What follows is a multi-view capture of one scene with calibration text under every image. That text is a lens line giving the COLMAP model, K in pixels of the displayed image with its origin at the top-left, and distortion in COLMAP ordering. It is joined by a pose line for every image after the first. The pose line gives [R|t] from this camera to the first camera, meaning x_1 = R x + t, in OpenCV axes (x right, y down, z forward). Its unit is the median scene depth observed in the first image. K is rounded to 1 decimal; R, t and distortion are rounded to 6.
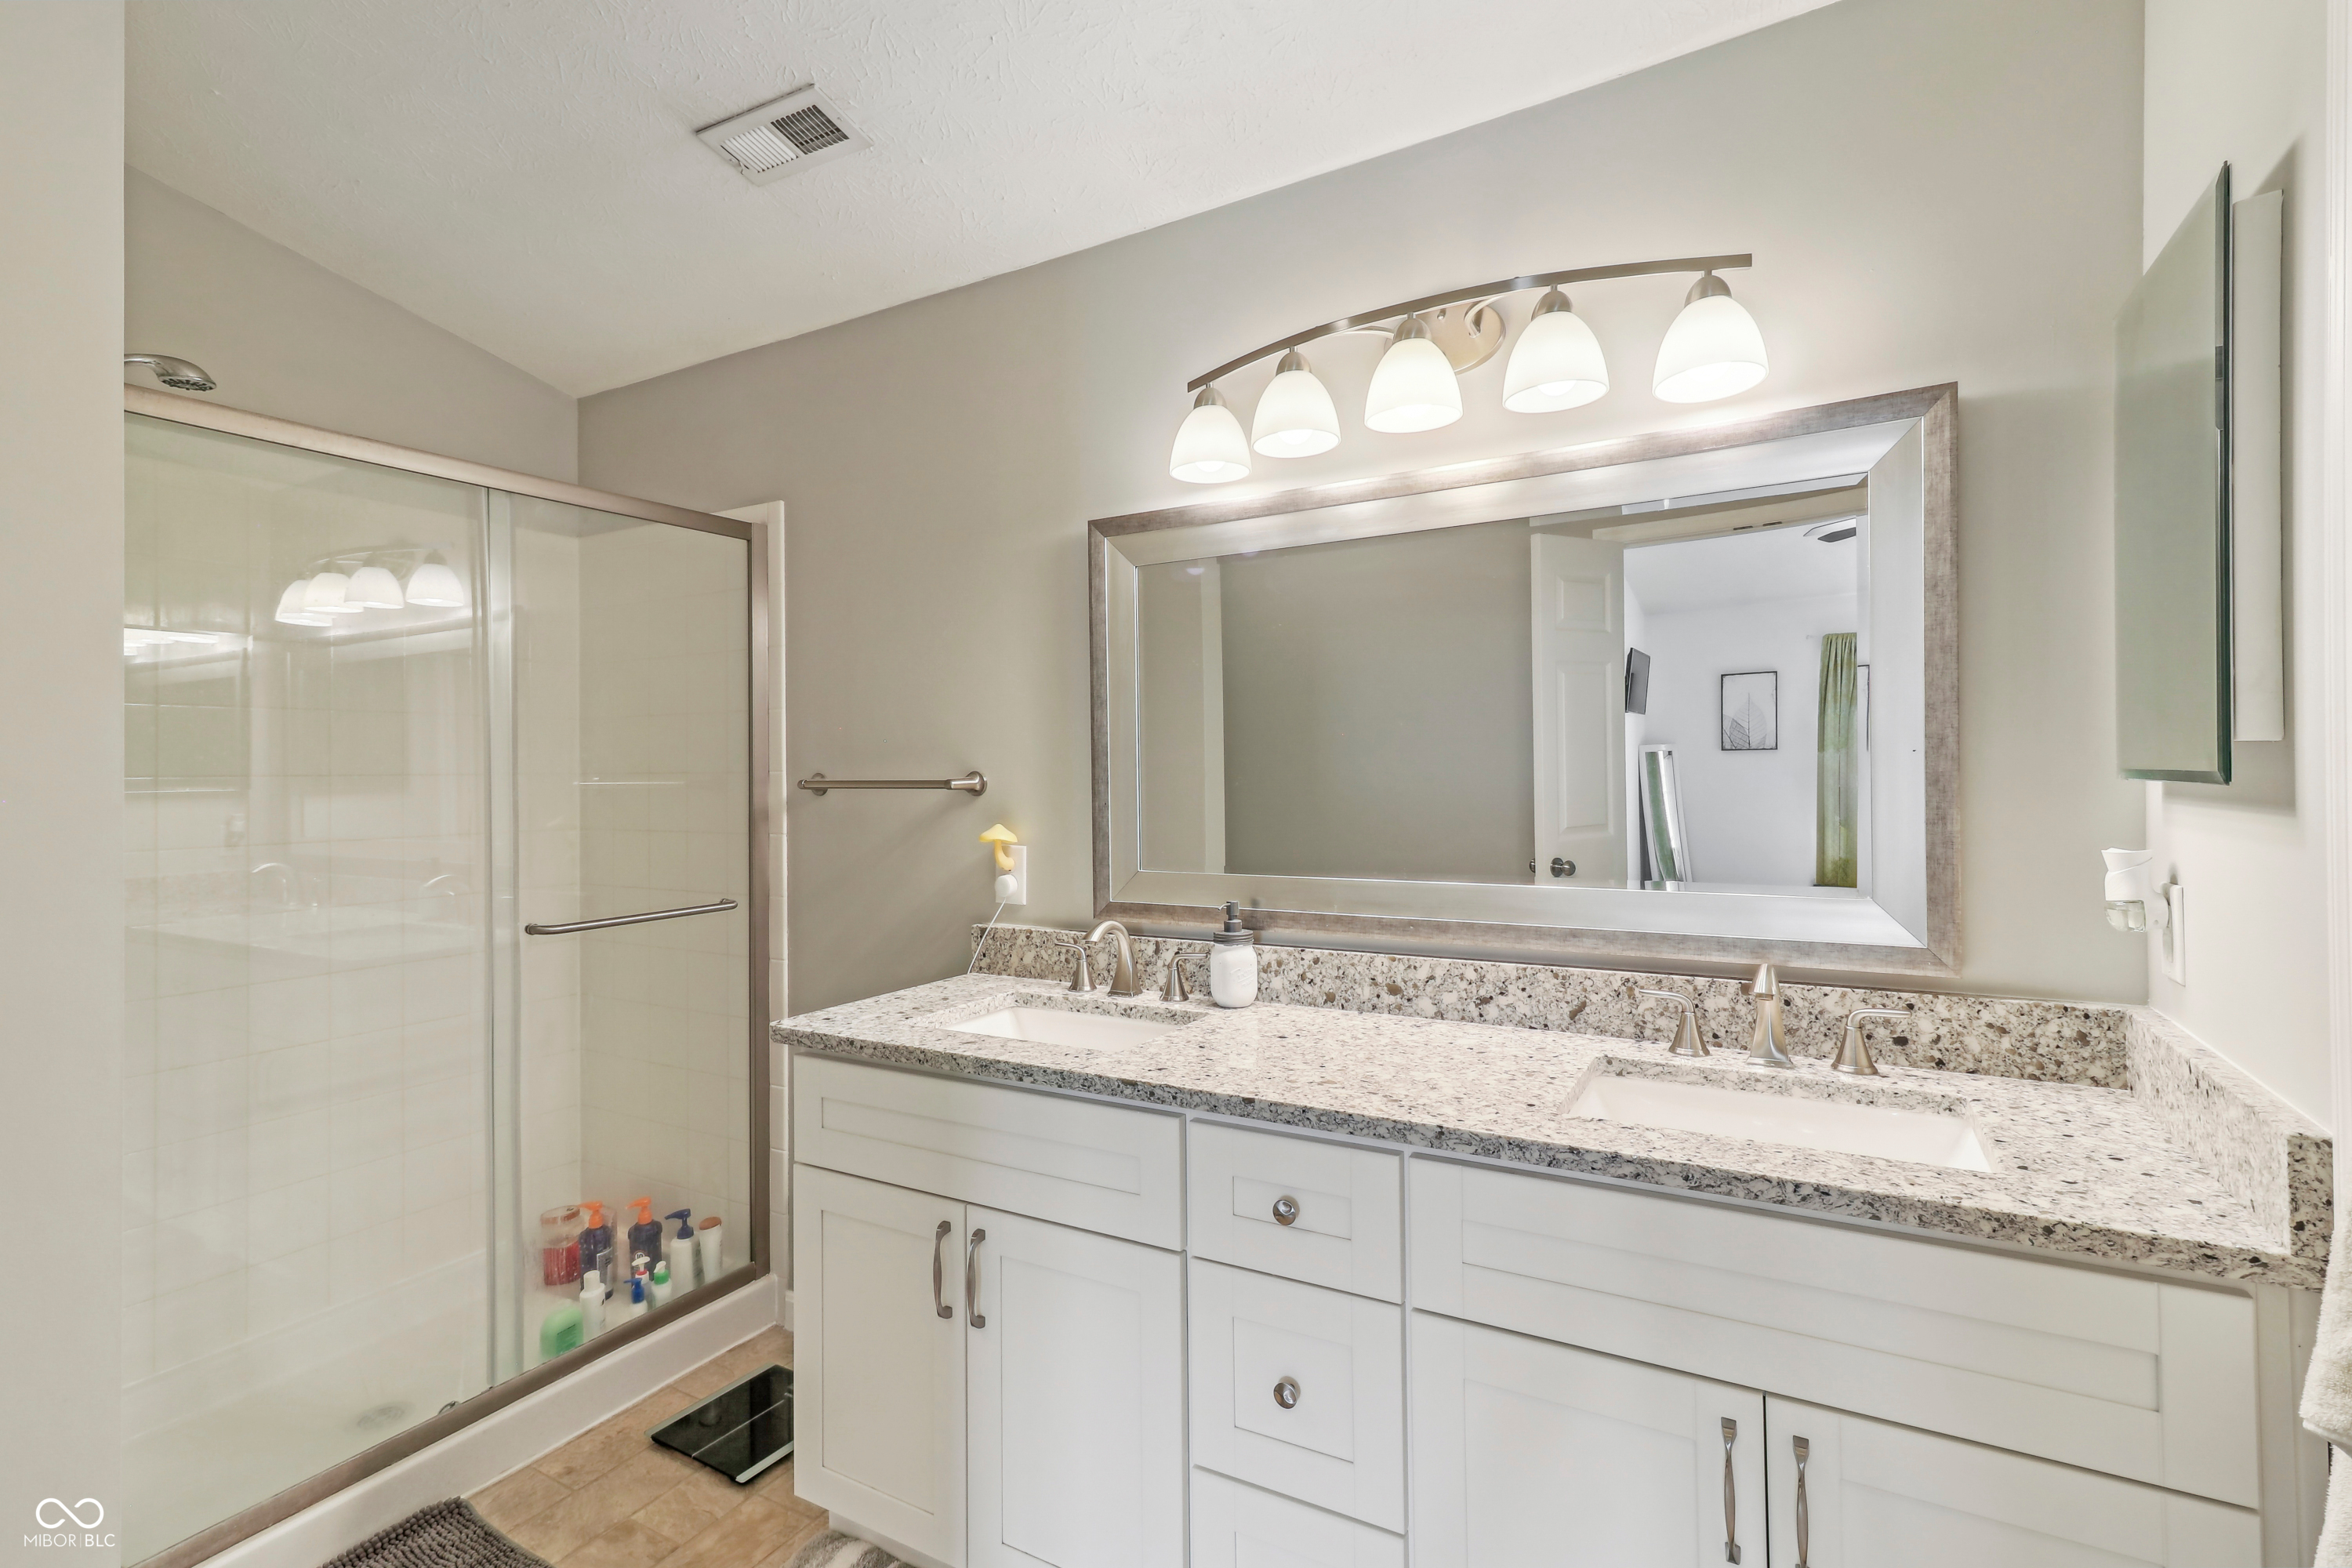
lens RADIAL K [[1115.8, 0, 1174.5], [0, 1115.8, 763.3], [0, 0, 1]] dist [-0.002558, 0.034113]
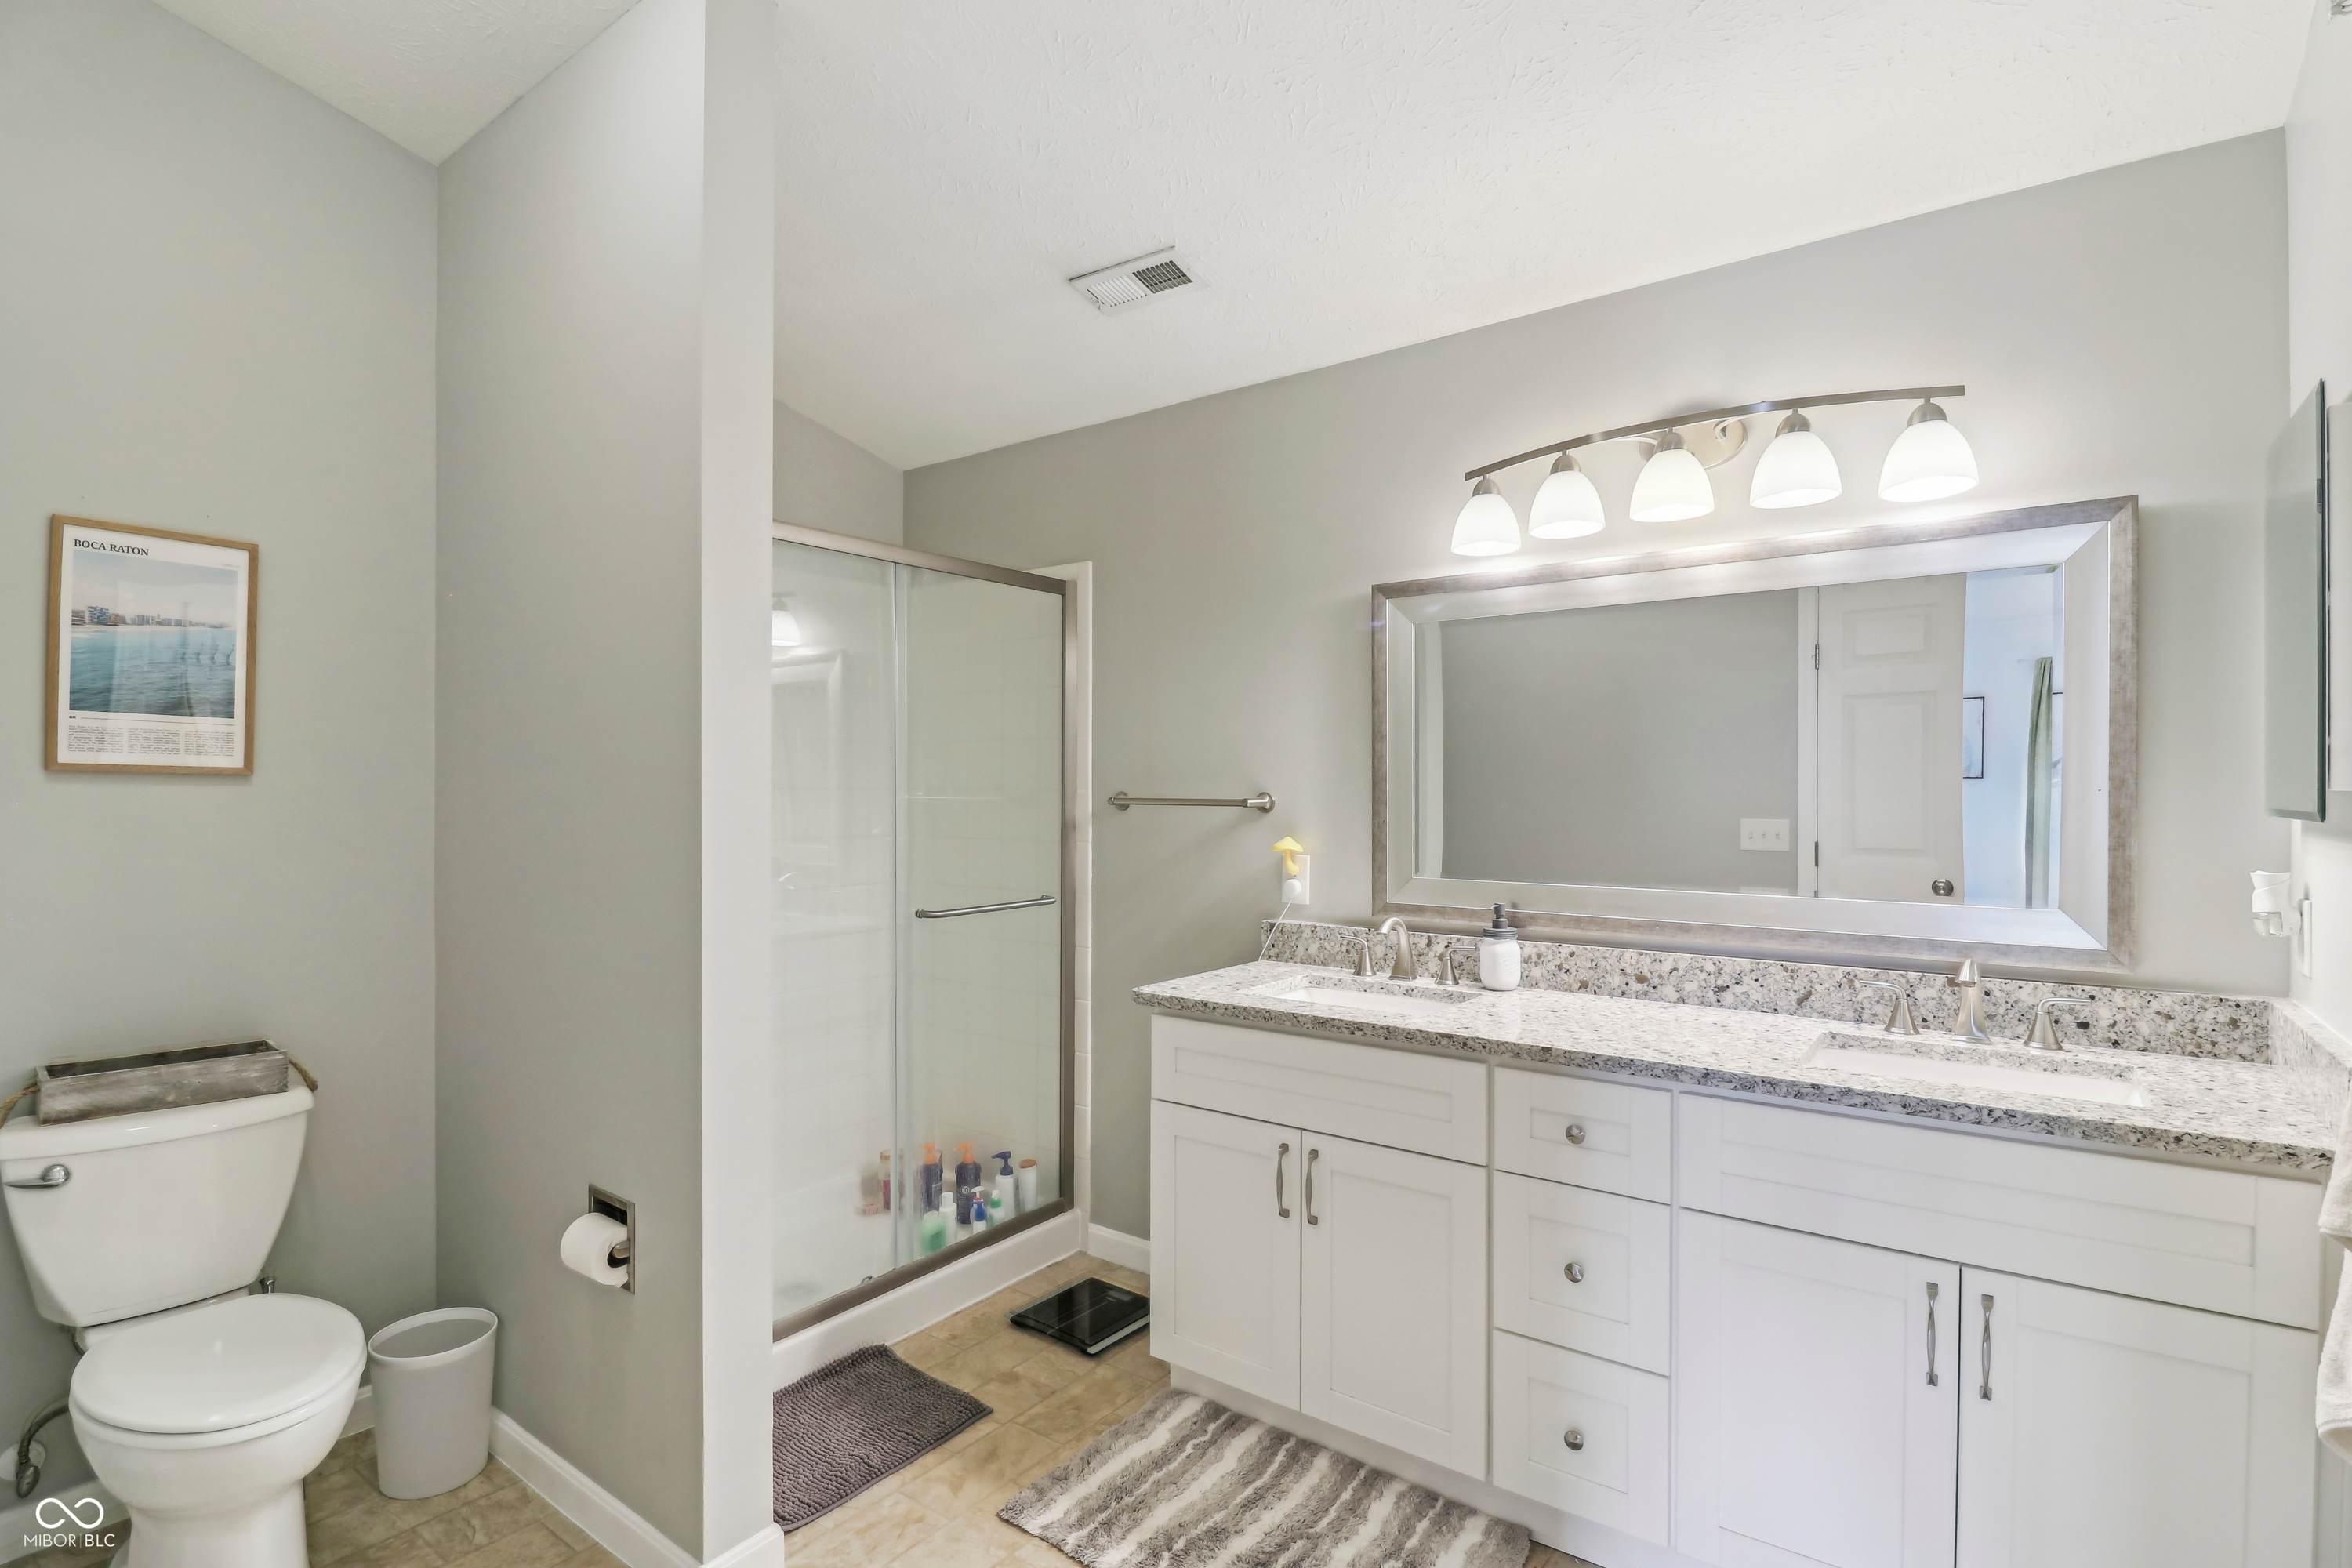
lens RADIAL K [[1158.1, 0, 1188.6], [0, 1158.1, 780.8], [0, 0, 1]] dist [0.007579, -0.001036]
pose [[0.994392, 0.015571, -0.104603, -0.190452], [-0.015541, 0.999879, 0.001102, -0.007261], [0.104607, 0.000530, 0.994513, -0.353651]]
